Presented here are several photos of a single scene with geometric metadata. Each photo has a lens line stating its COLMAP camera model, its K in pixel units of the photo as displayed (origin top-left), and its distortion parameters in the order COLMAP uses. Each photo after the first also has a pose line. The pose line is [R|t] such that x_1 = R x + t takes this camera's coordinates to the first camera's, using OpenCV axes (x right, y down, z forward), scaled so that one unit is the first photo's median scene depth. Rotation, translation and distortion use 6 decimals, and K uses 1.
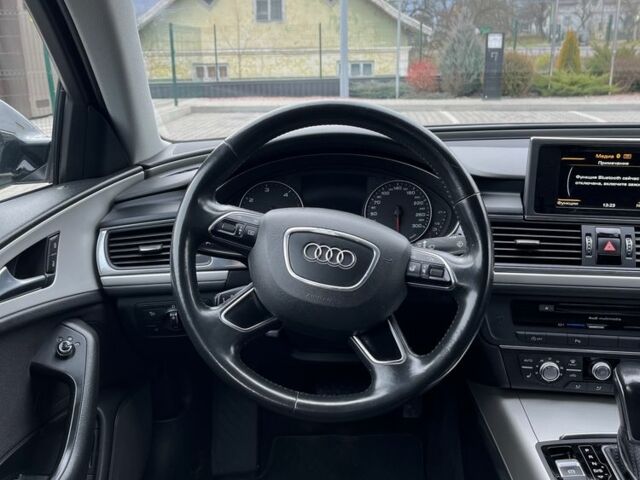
lens RADIAL K [[644.2, 0, 316.0], [0, 644.2, 237.7], [0, 0, 1]] dist [0.028082, 0.000000]
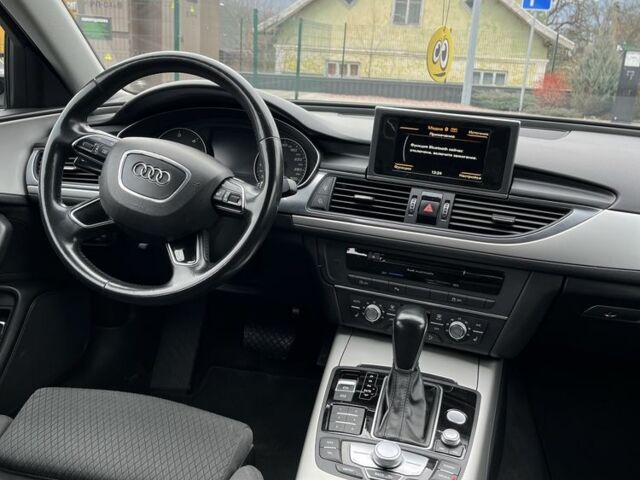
lens RADIAL K [[644.2, 0, 318.4], [0, 644.2, 241.2], [0, 0, 1]] dist [0.028082, 0.000000]
pose [[0.975140, 0.129402, -0.179881, 0.463153], [-0.129158, 0.991537, 0.013121, 0.079072], [0.180056, 0.010438, 0.983601, -0.139693]]
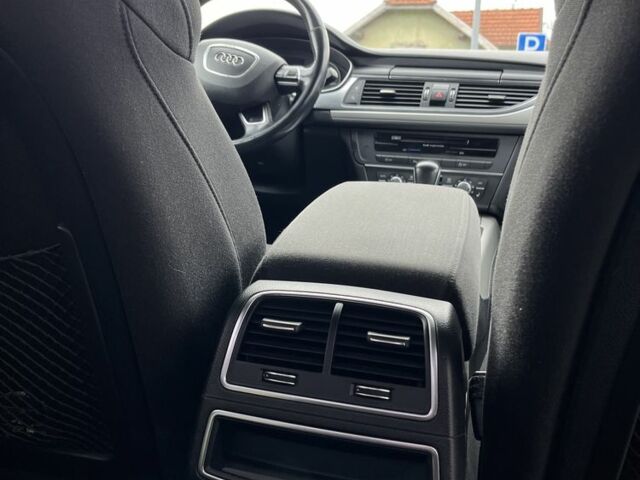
lens RADIAL K [[644.2, 0, 323.2], [0, 644.2, 241.8], [0, 0, 1]] dist [0.028082, 0.000000]
pose [[0.976730, 0.104888, -0.187074, 0.492326], [-0.121065, 0.989636, -0.077229, 0.472600], [0.177035, 0.098080, 0.979305, -0.426402]]
